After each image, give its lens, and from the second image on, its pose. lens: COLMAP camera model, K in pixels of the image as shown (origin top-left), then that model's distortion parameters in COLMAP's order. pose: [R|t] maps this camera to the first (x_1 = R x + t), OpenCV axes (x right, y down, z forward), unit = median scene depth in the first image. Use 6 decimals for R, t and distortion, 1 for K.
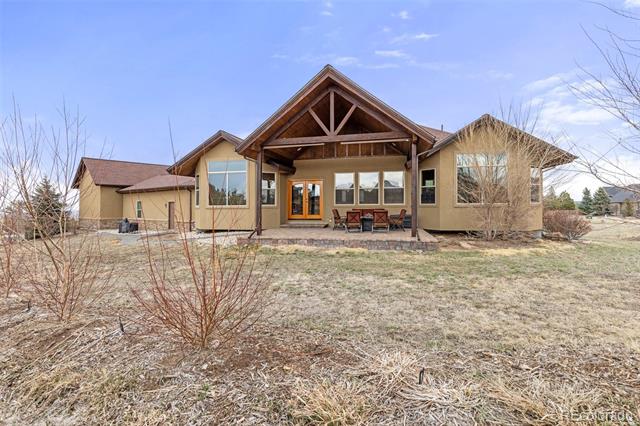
lens RADIAL K [[305.6, 0, 320.2], [0, 305.6, 221.9], [0, 0, 1]] dist [0.001290, 0.000099]
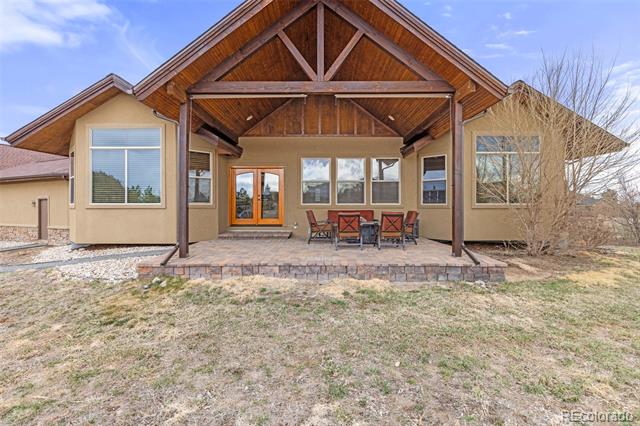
lens RADIAL K [[305.6, 0, 320.2], [0, 305.6, 221.9], [0, 0, 1]] dist [0.001290, 0.000099]
pose [[0.975009, -0.004151, 0.222128, -0.072560], [0.005442, 0.999972, -0.005198, -0.013631], [-0.222100, 0.006277, 0.975004, 0.359329]]
